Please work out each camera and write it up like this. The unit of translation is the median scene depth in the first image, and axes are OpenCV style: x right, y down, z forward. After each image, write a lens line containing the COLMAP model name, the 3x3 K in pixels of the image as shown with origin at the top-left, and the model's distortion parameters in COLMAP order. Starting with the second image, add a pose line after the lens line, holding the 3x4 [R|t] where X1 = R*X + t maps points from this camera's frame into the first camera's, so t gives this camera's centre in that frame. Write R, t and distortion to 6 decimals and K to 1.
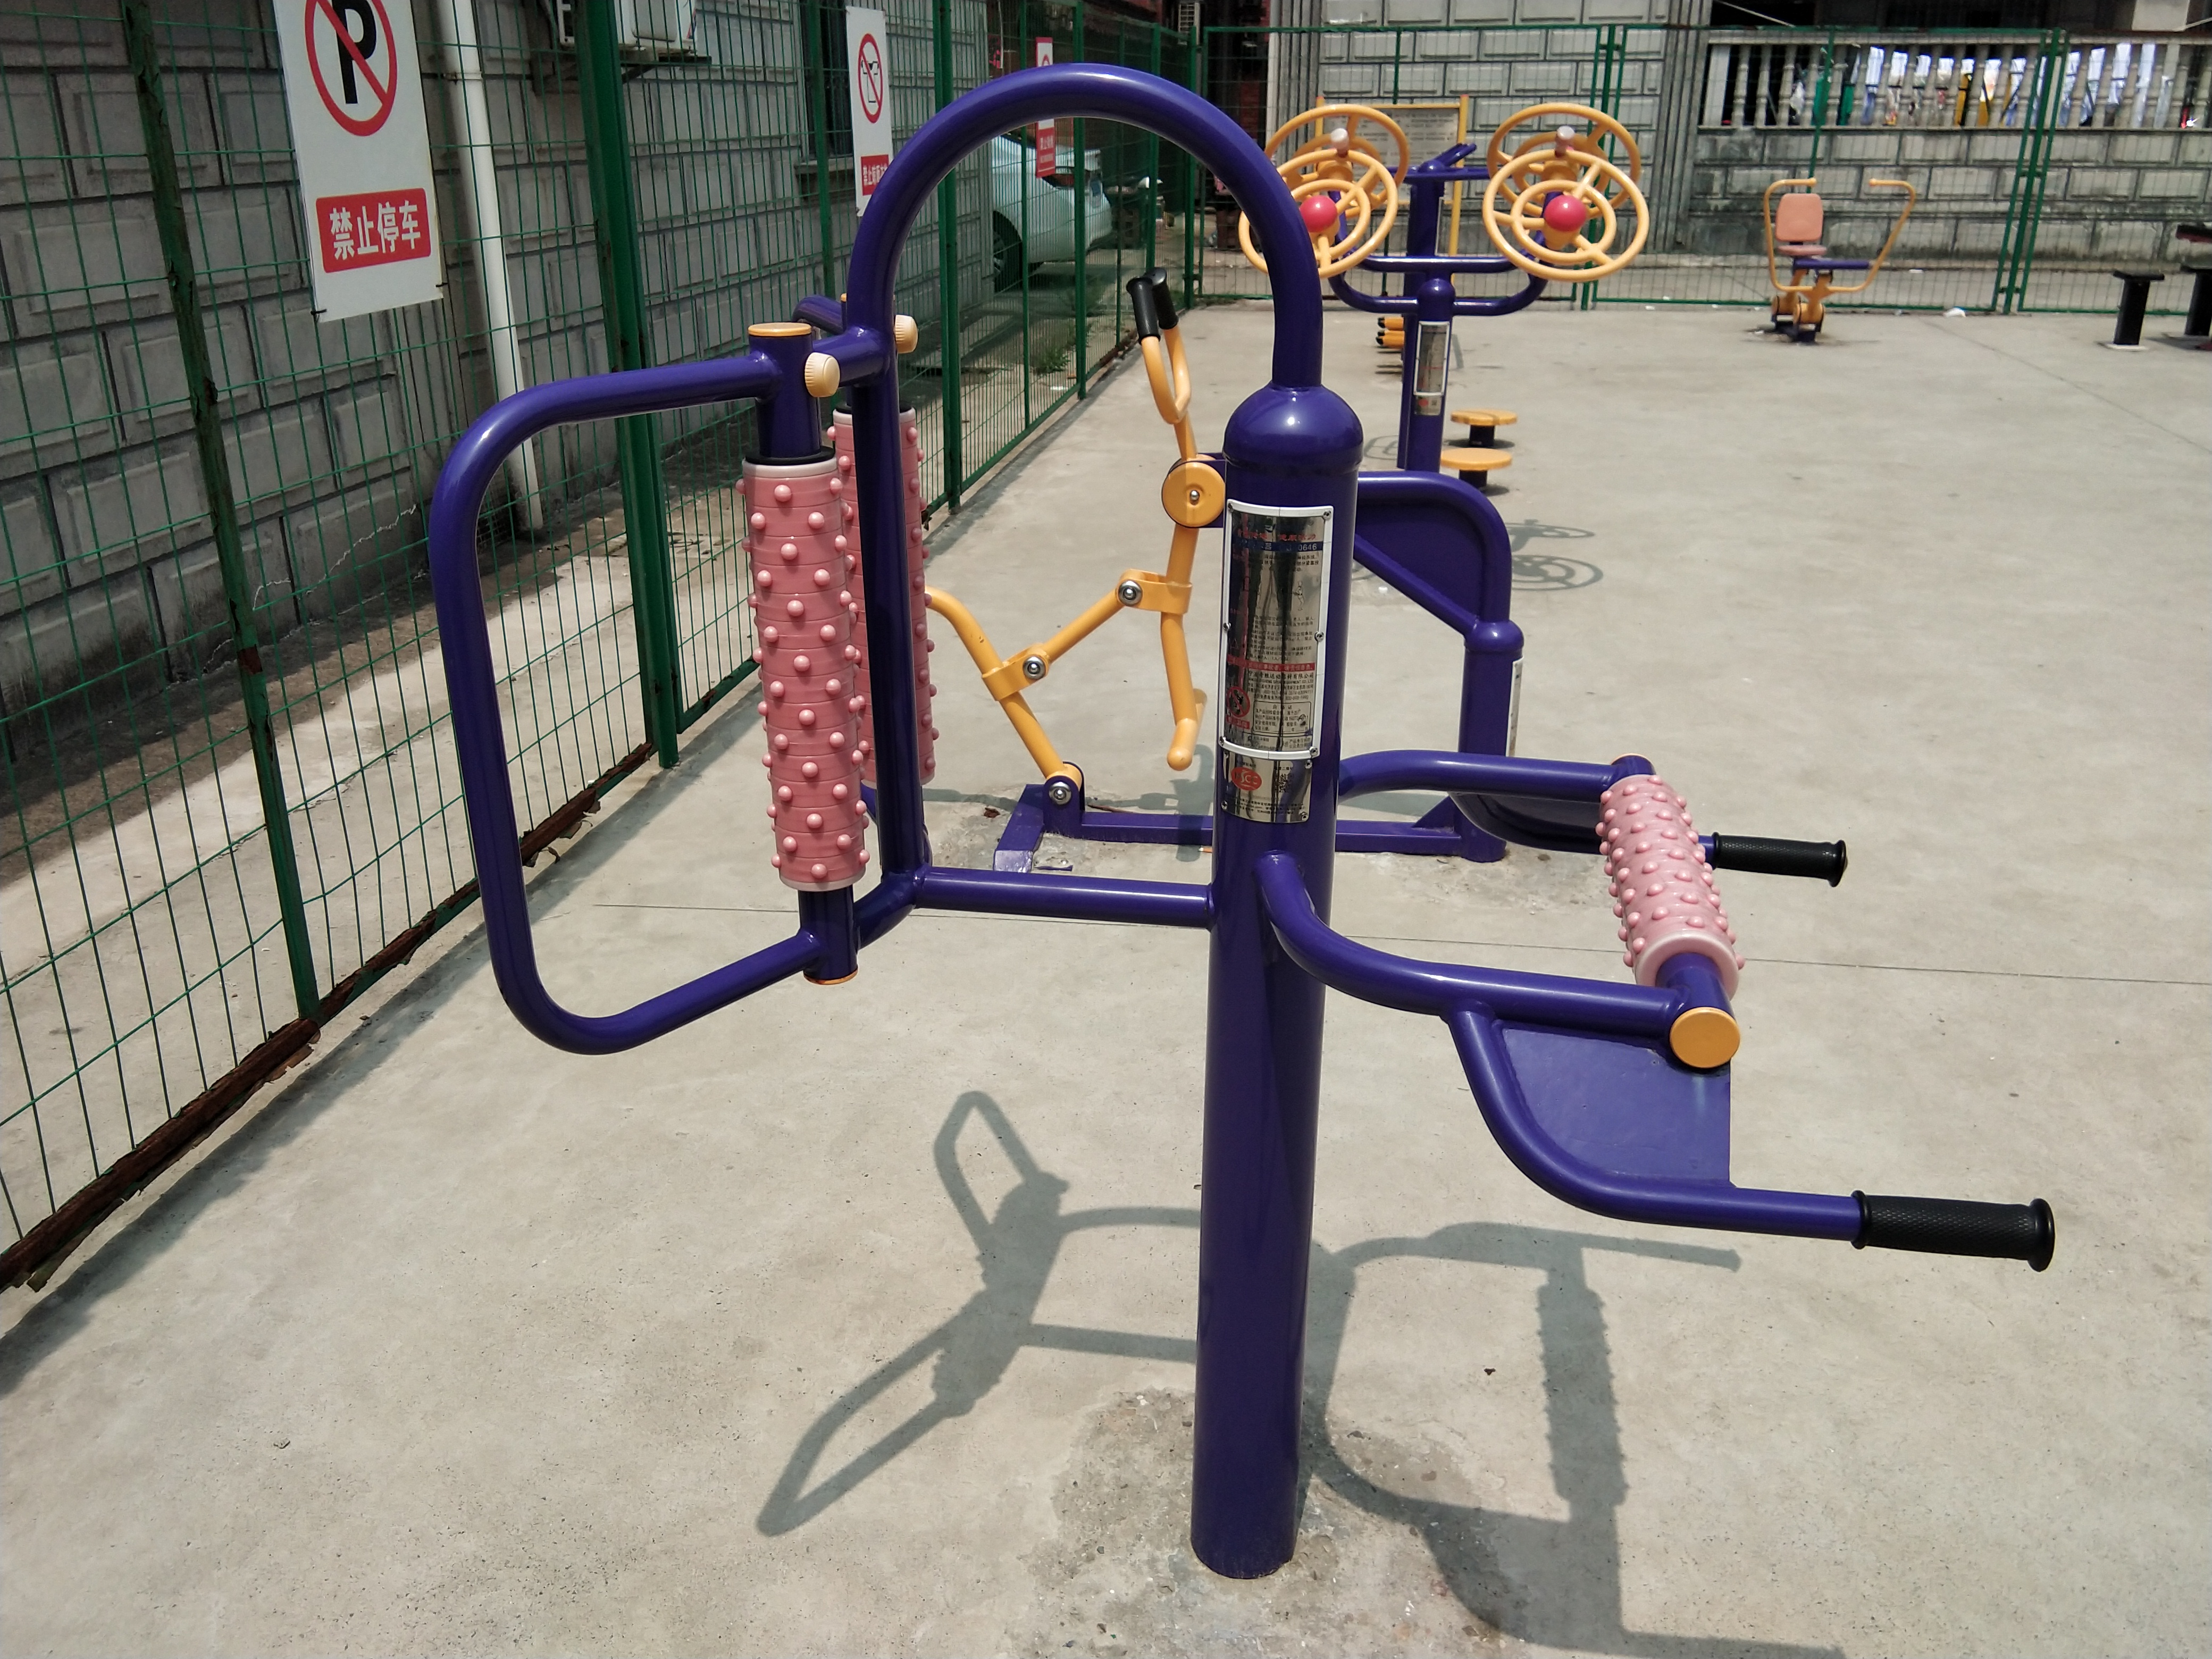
lens RADIAL K [[1833.2, 0, 1161.3], [0, 1833.2, 820.2], [0, 0, 1]] dist [0.044119, -0.064514]
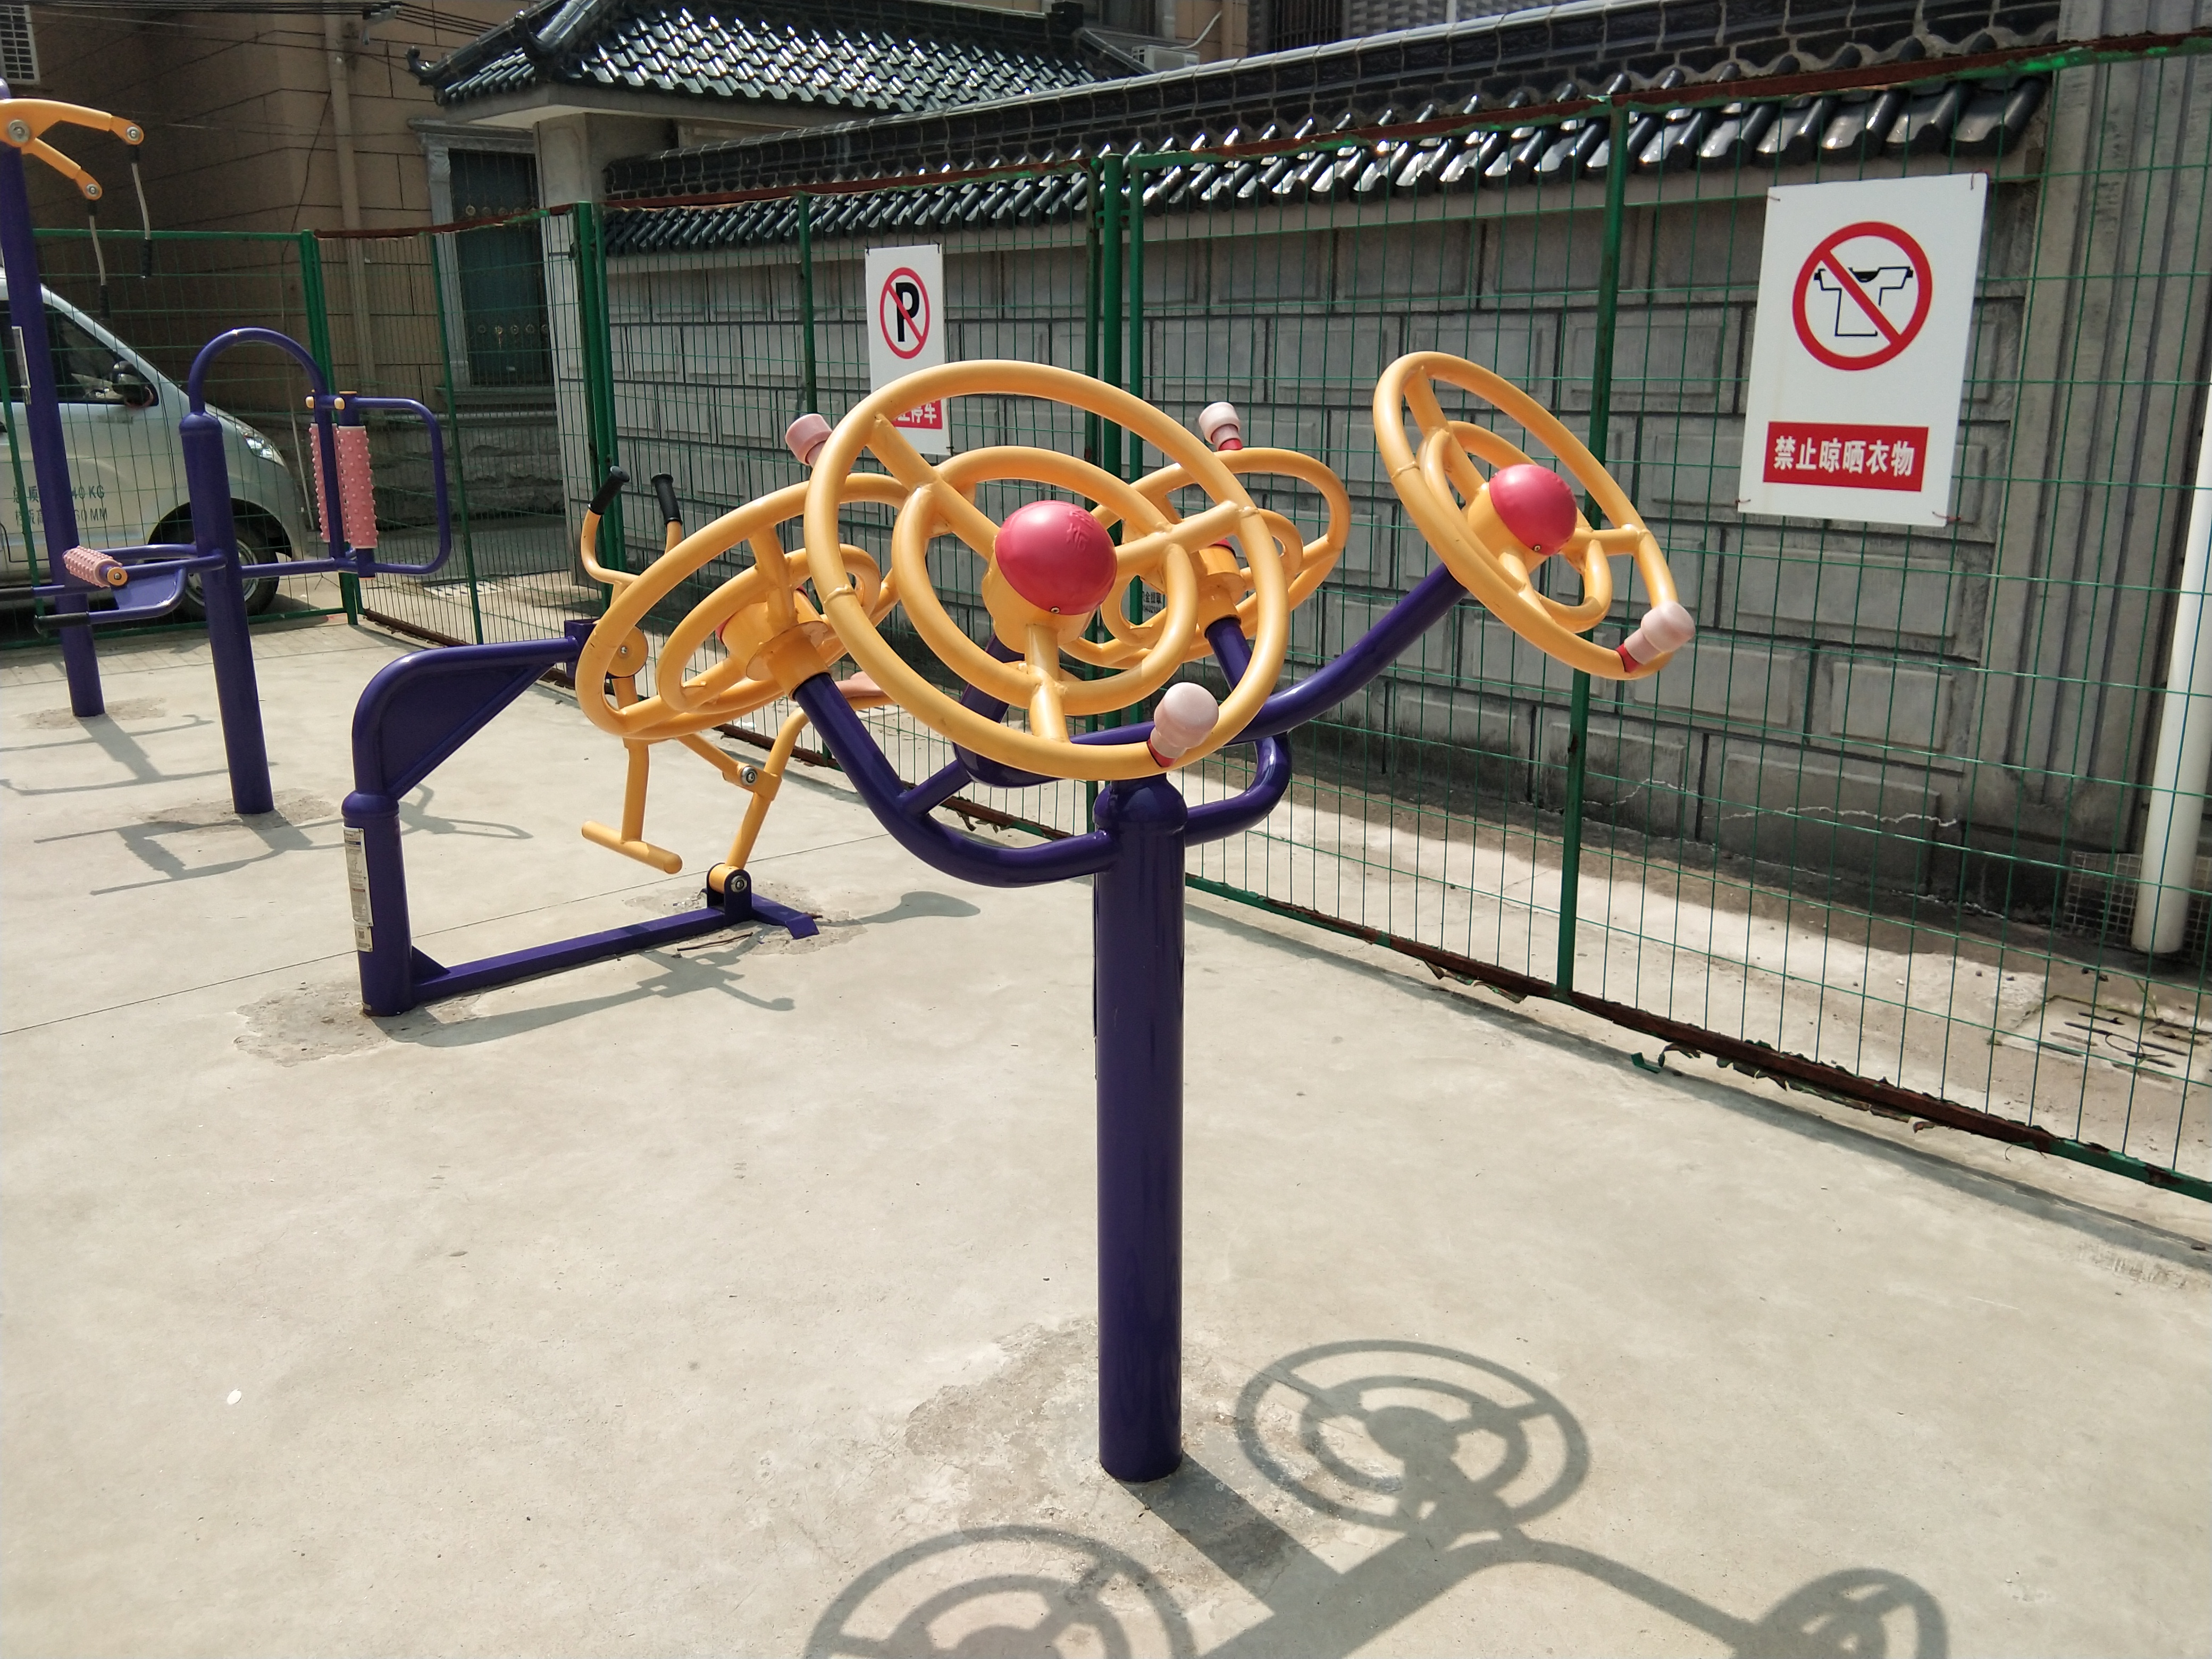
lens RADIAL K [[1833.2, 0, 1100.8], [0, 1833.2, 818.7], [0, 0, 1]] dist [0.044119, -0.064514]
pose [[-0.671128, 0.188089, -0.717084, 0.797889], [-0.267853, 0.840414, 0.471126, -0.856281], [0.691261, 0.508259, -0.513645, 2.195281]]
